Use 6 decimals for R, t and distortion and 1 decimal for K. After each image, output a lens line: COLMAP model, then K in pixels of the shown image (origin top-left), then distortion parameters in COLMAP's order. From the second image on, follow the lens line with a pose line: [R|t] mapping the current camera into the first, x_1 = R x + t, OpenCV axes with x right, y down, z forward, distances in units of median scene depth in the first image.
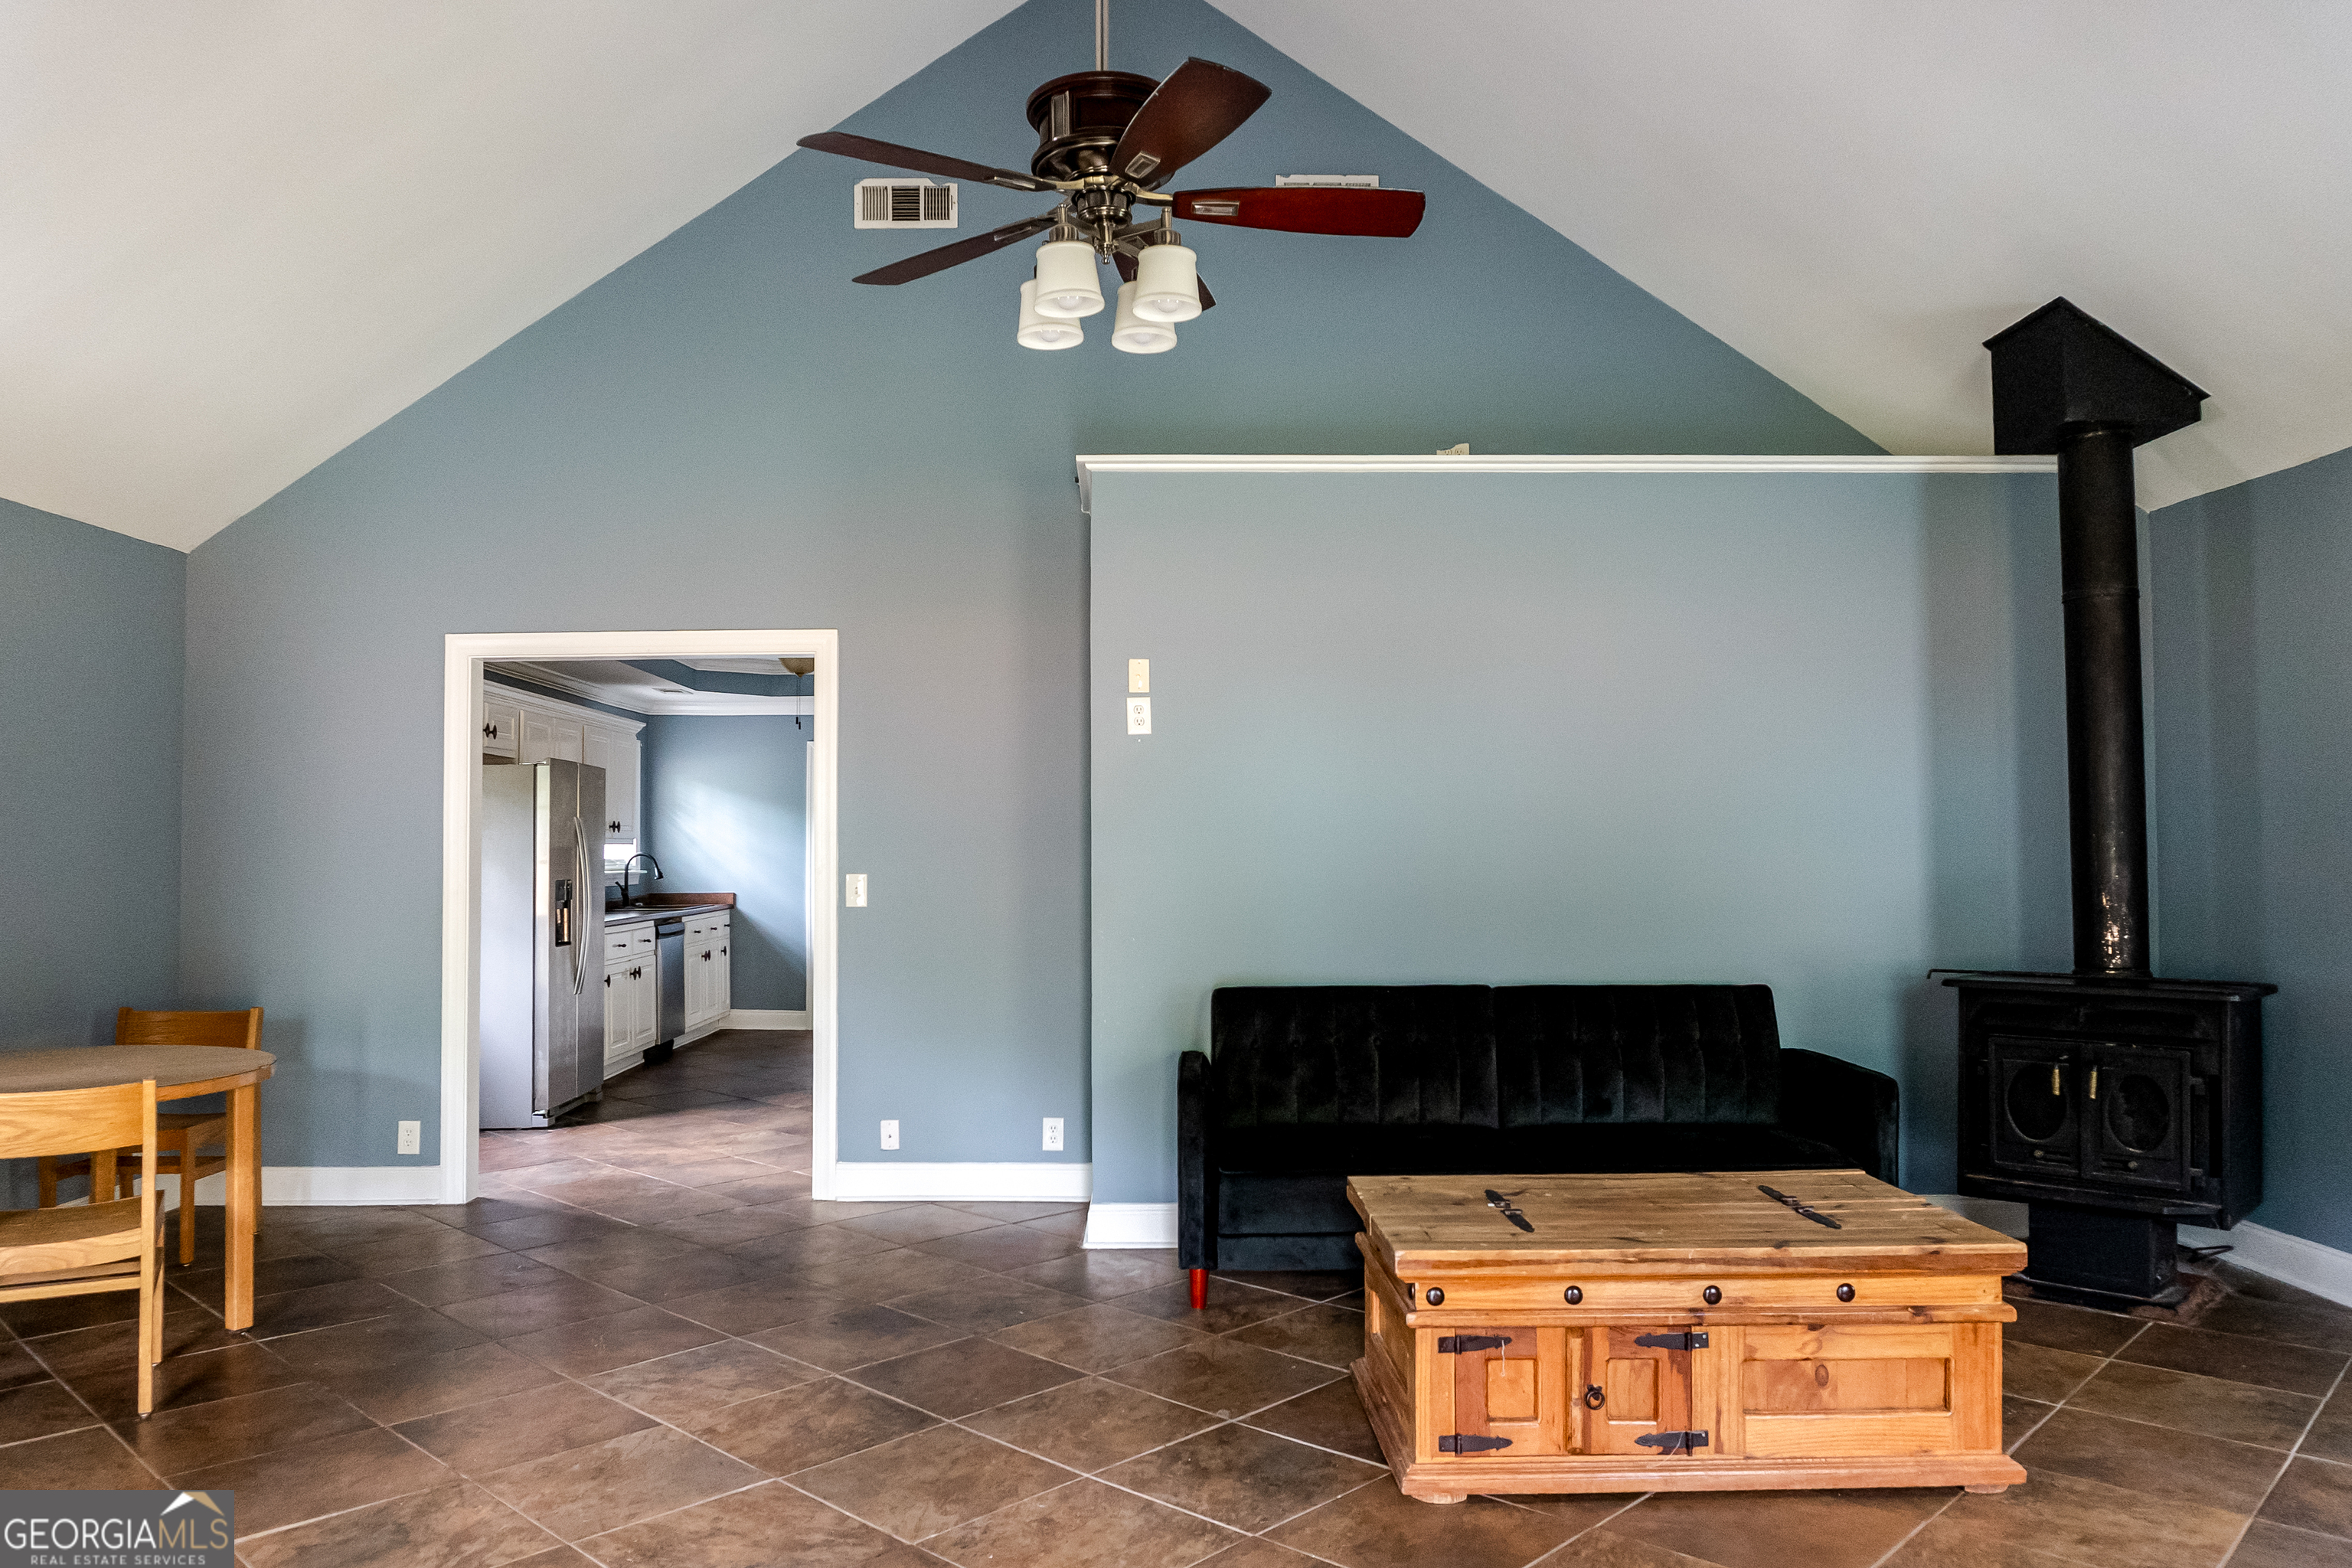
lens RADIAL K [[1598.3, 0, 1122.2], [0, 1598.3, 820.4], [0, 0, 1]] dist [-0.023742, -0.004871]
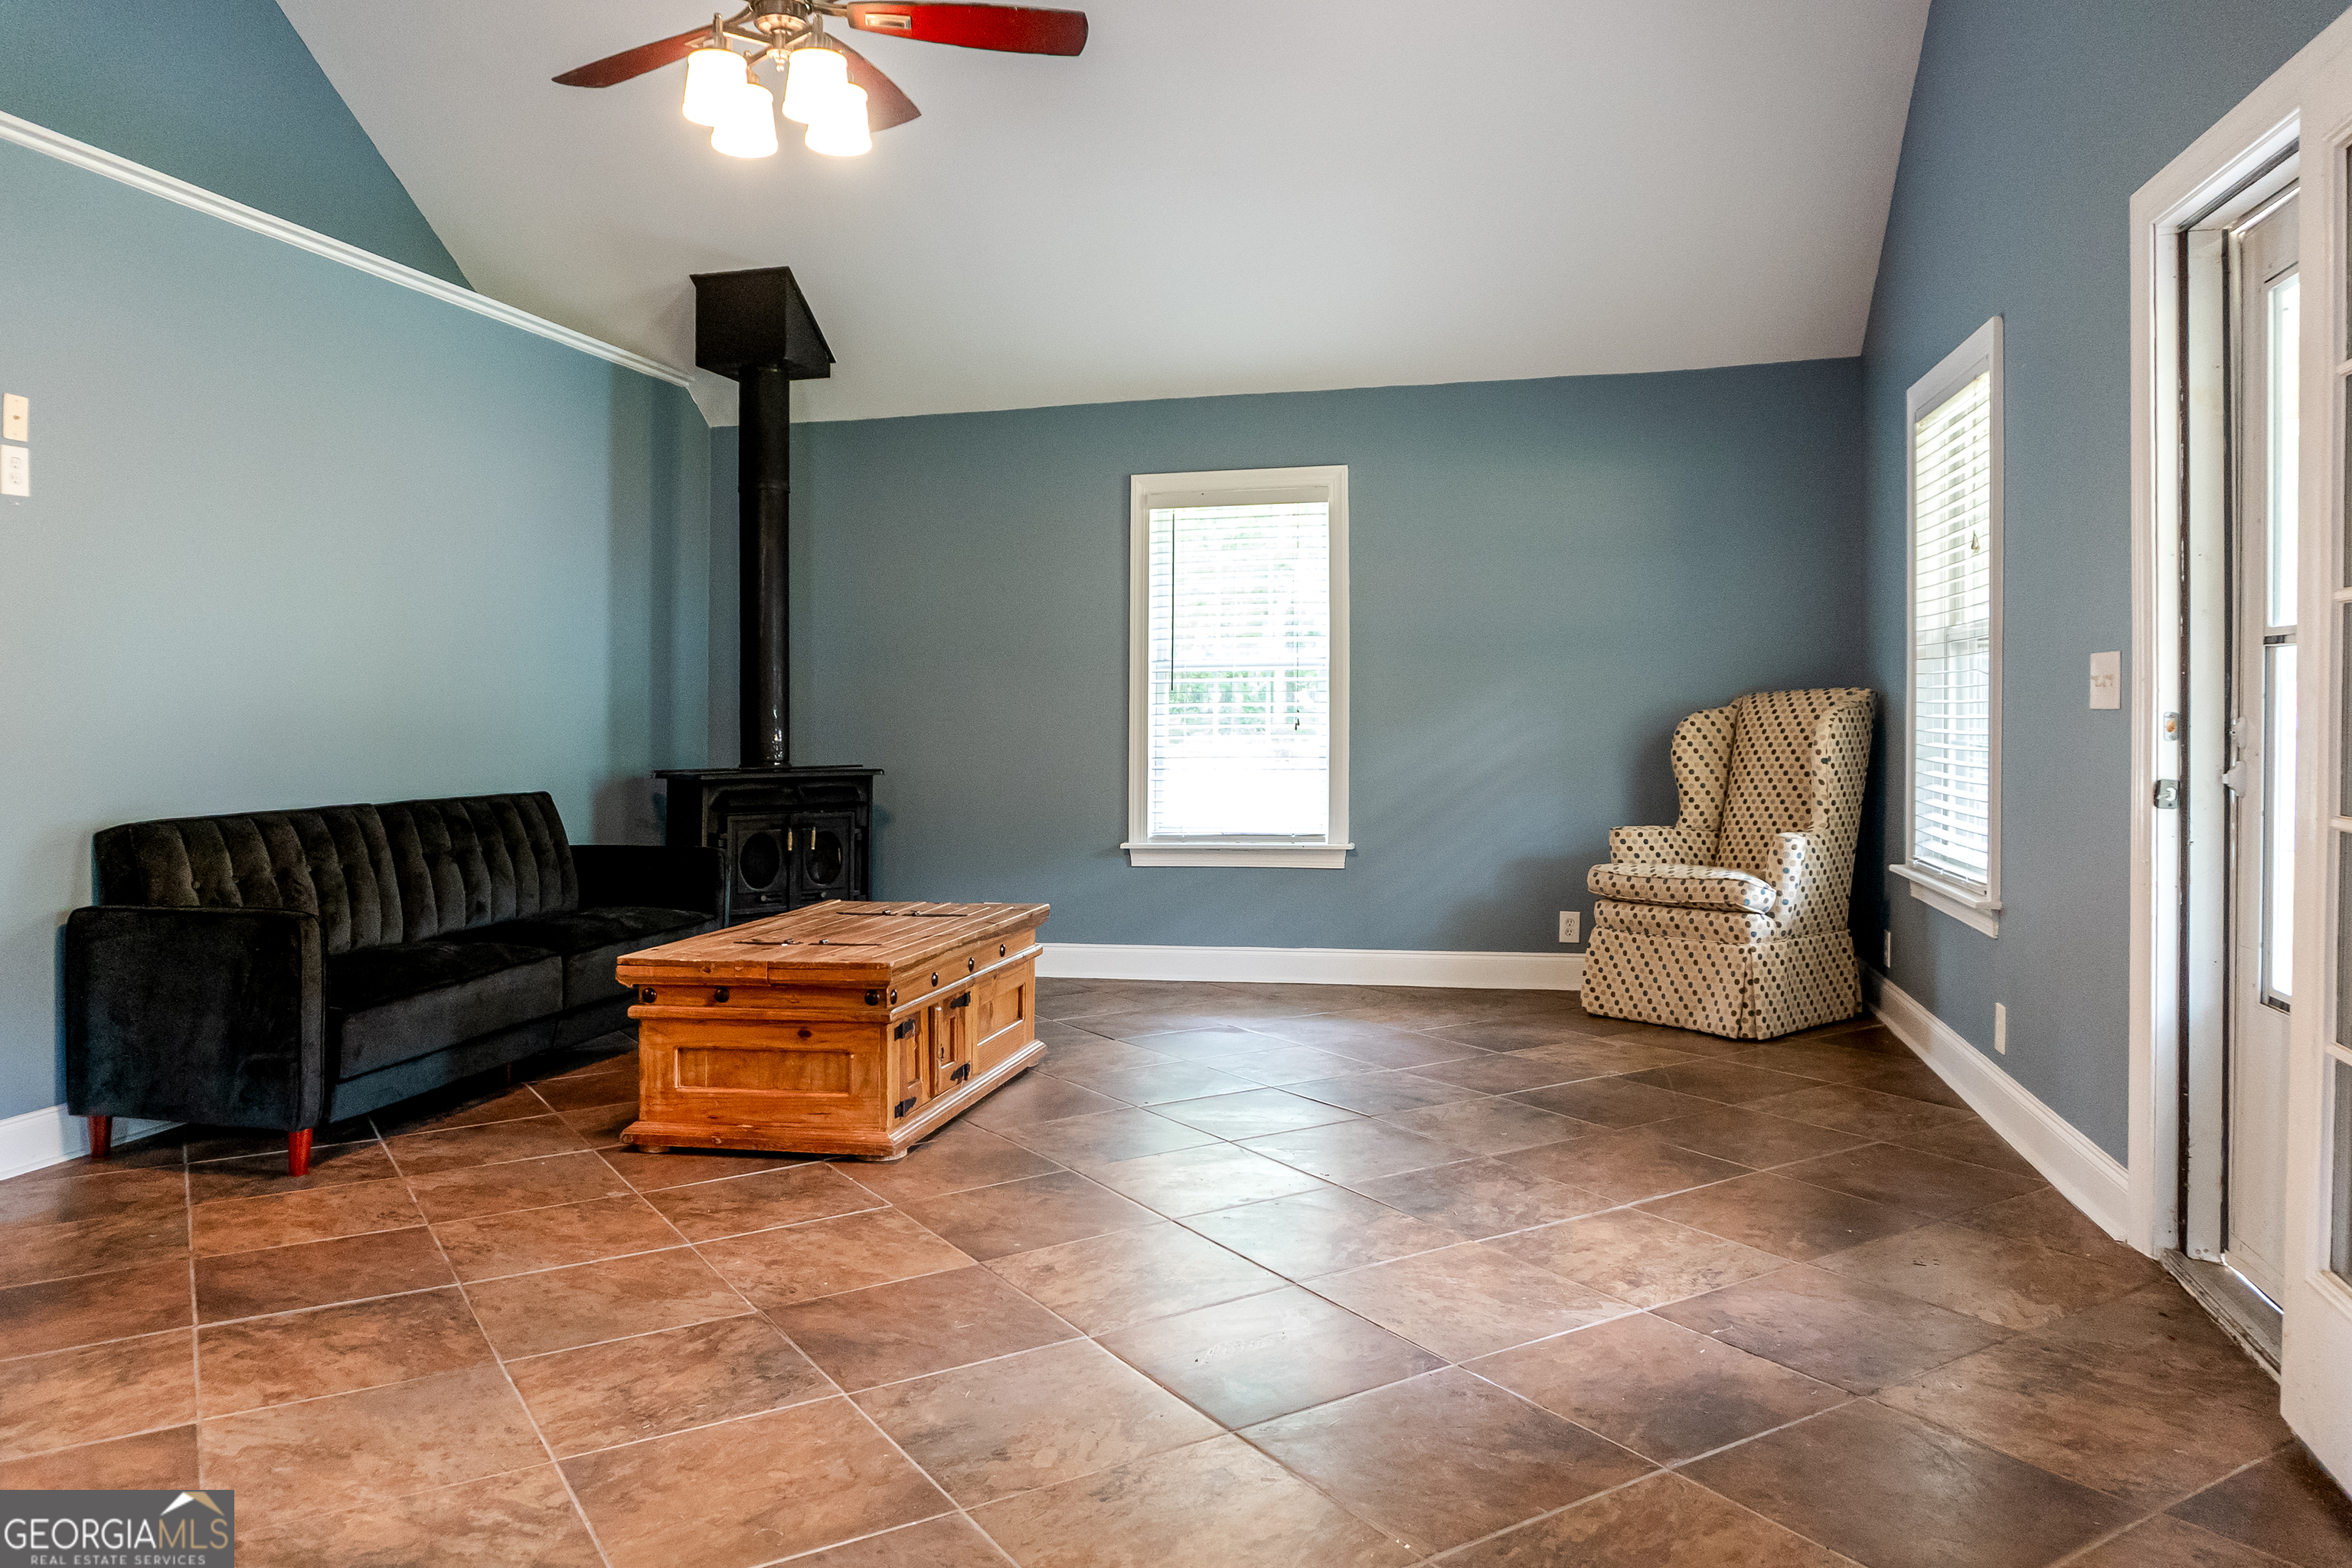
lens RADIAL K [[1659.1, 0, 1150.8], [0, 1659.1, 725.3], [0, 0, 1]] dist [-0.022004, -0.005060]
pose [[0.242254, -0.001222, 0.970212, -0.717756], [-0.004783, 0.999986, 0.002453, 0.058836], [-0.970201, -0.005235, 0.242245, 0.346958]]
